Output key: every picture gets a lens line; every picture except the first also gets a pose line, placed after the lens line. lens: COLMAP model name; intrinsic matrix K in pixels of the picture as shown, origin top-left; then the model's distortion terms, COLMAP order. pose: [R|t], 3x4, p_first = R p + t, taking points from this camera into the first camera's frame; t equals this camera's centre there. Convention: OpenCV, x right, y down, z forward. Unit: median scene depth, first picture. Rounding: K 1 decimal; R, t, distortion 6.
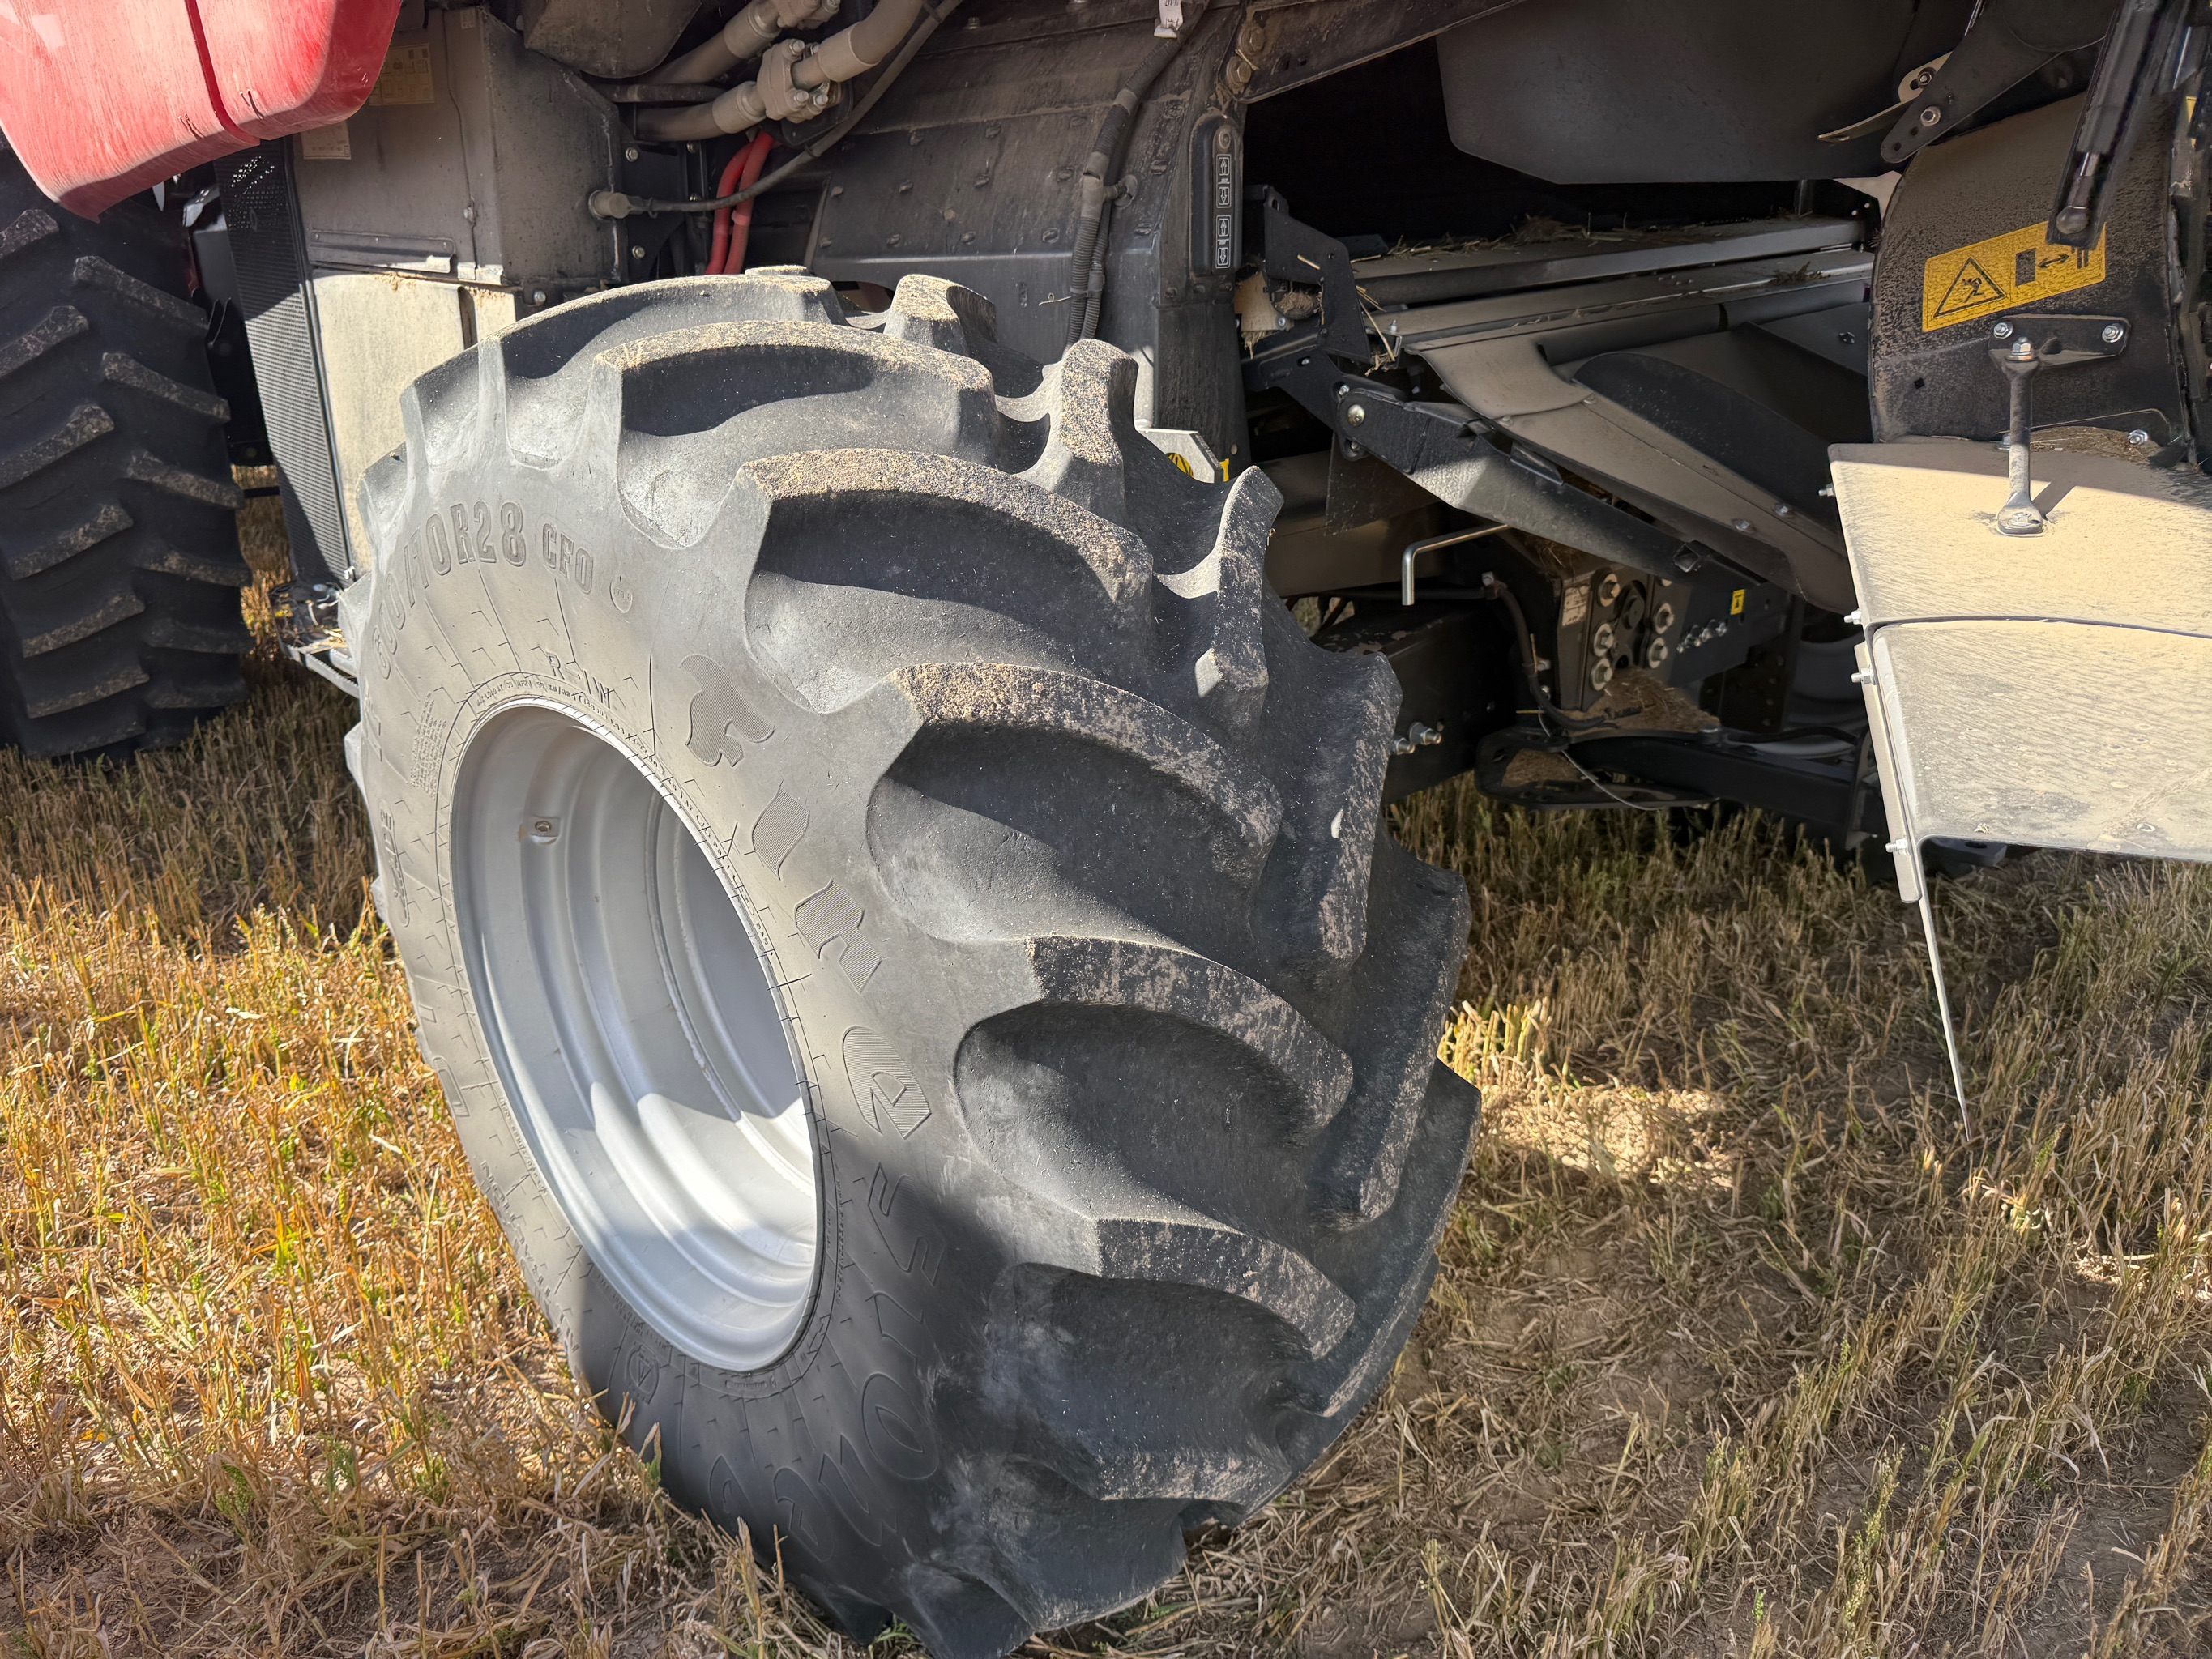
lens RADIAL K [[1581.6, 0, 1117.6], [0, 1581.6, 827.6], [0, 0, 1]] dist [0.013526, -0.027012]
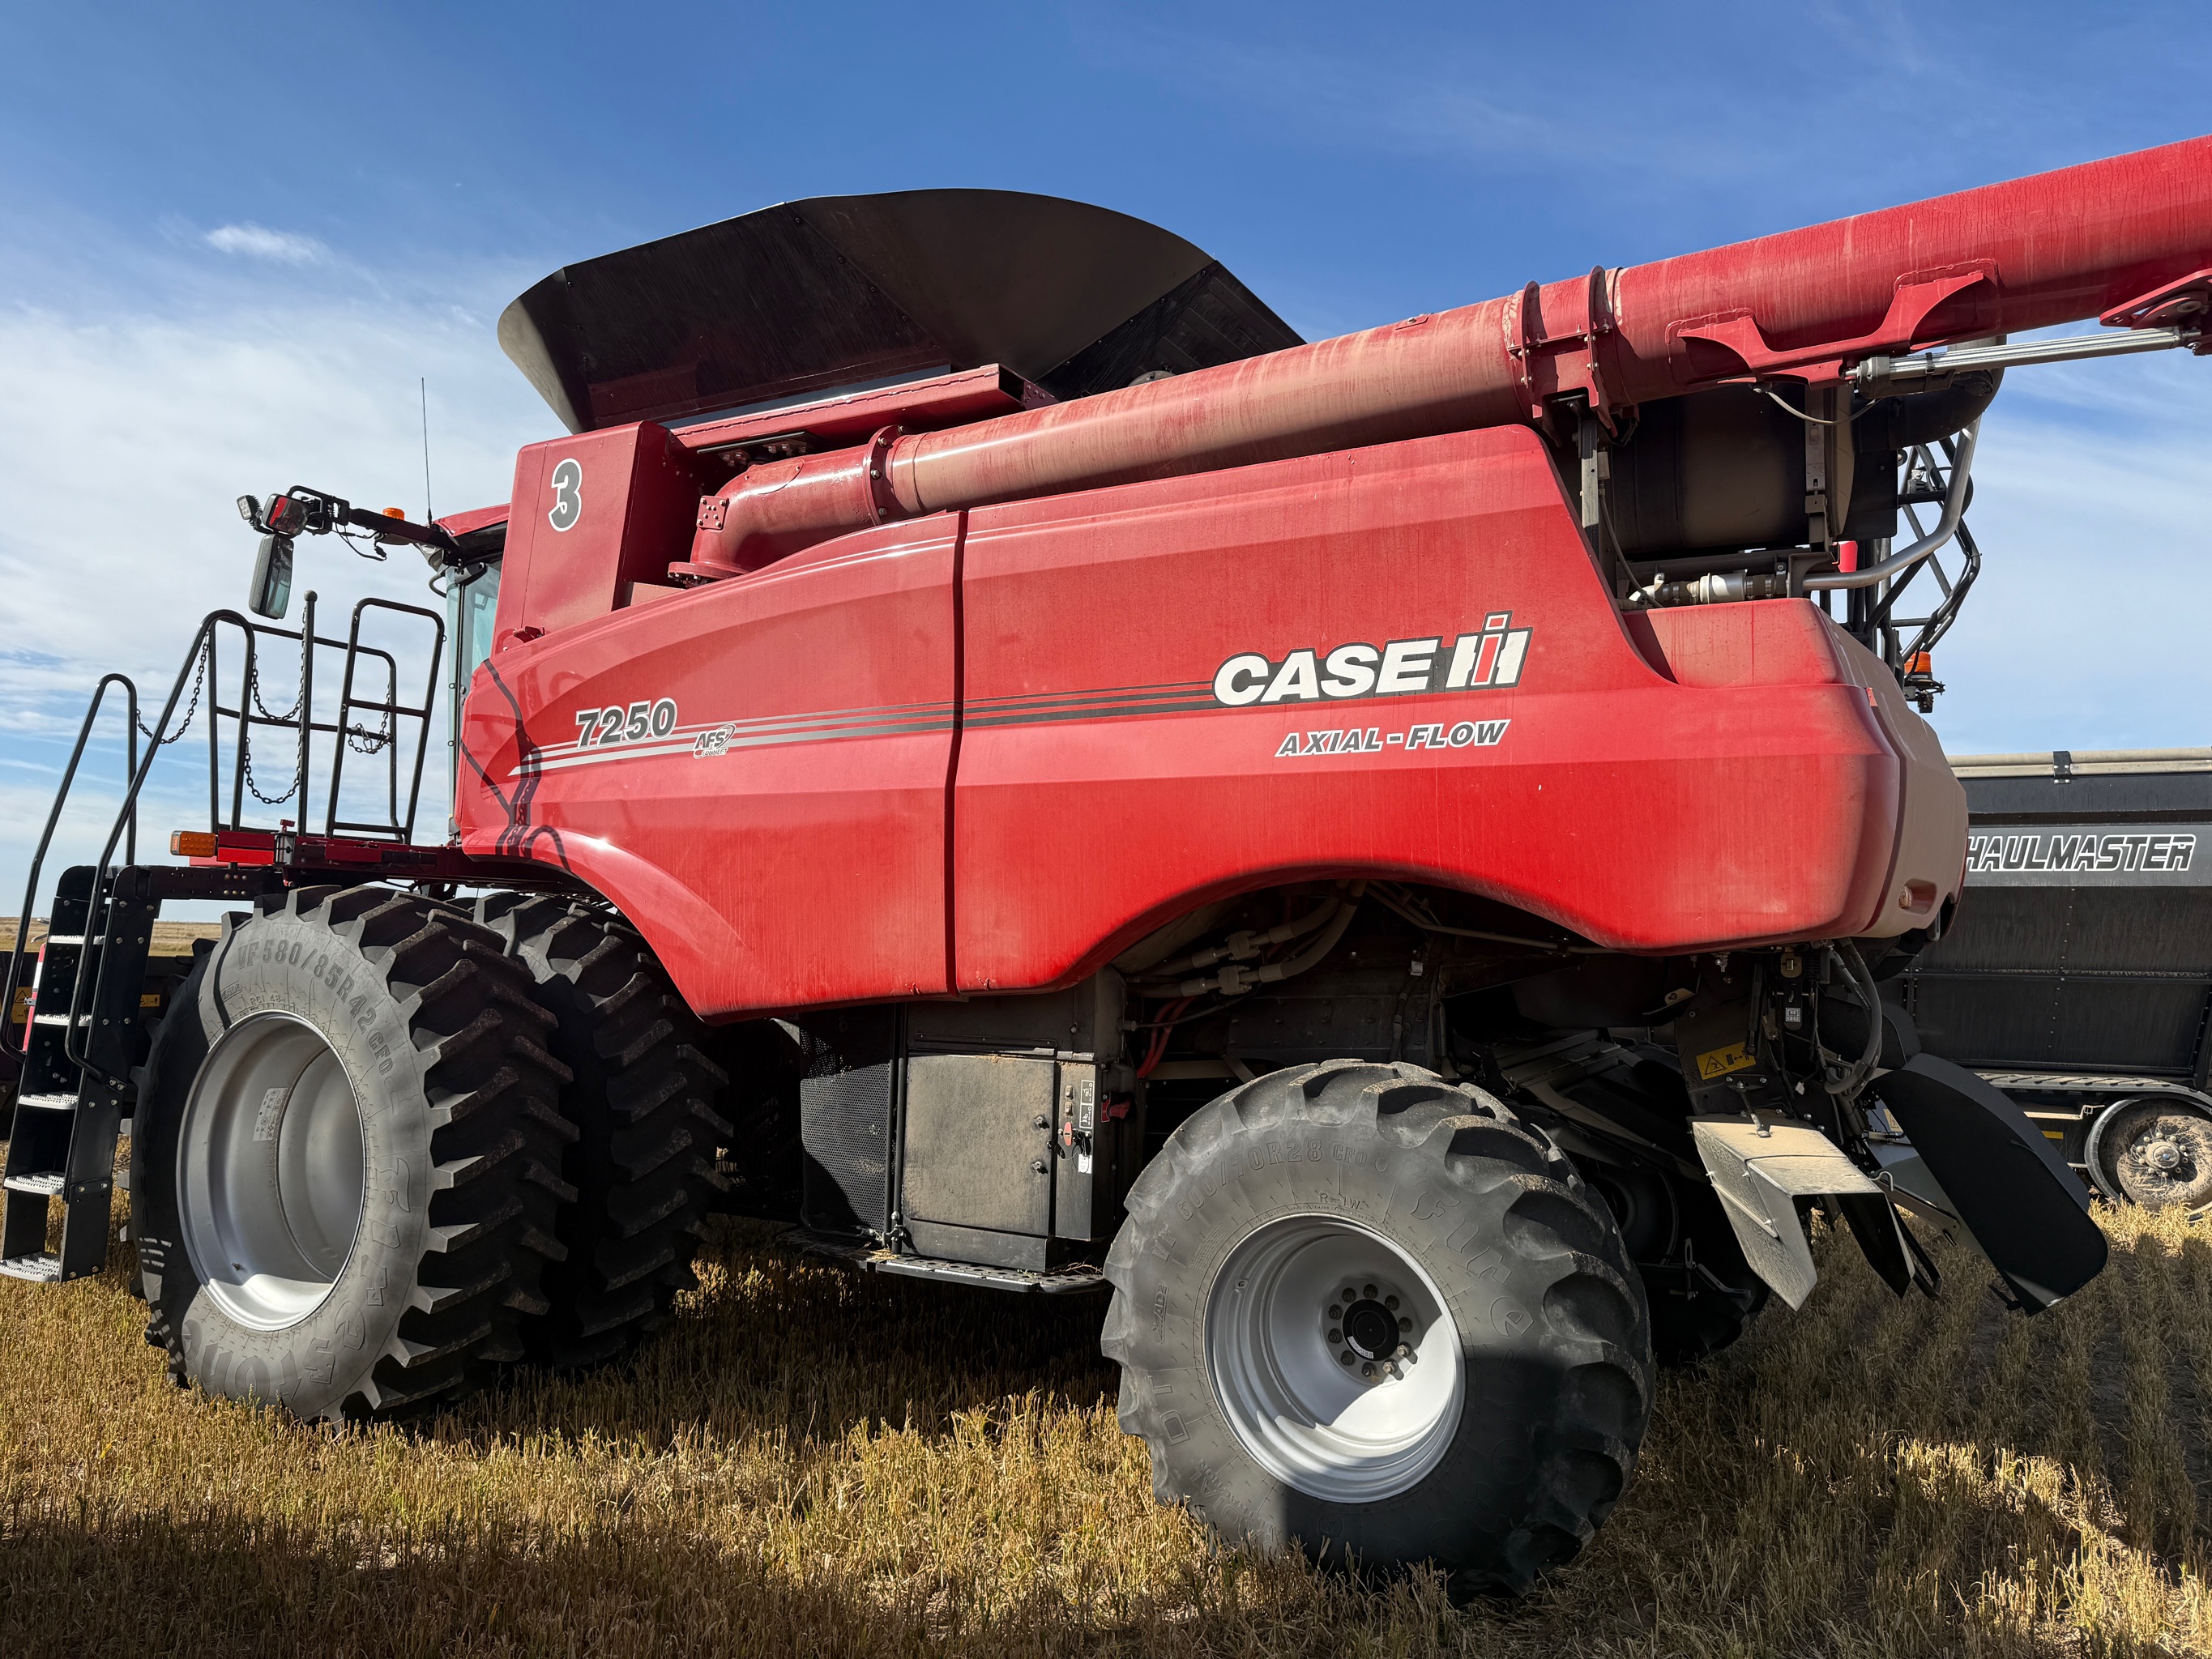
lens RADIAL K [[1581.6, 0, 1101.9], [0, 1581.6, 832.4], [0, 0, 1]] dist [0.013526, -0.027012]
pose [[0.955879, 0.042381, 0.290688, -1.847059], [0.091636, 0.897143, -0.432130, 0.575936], [-0.279102, 0.439702, 0.853677, -1.822117]]
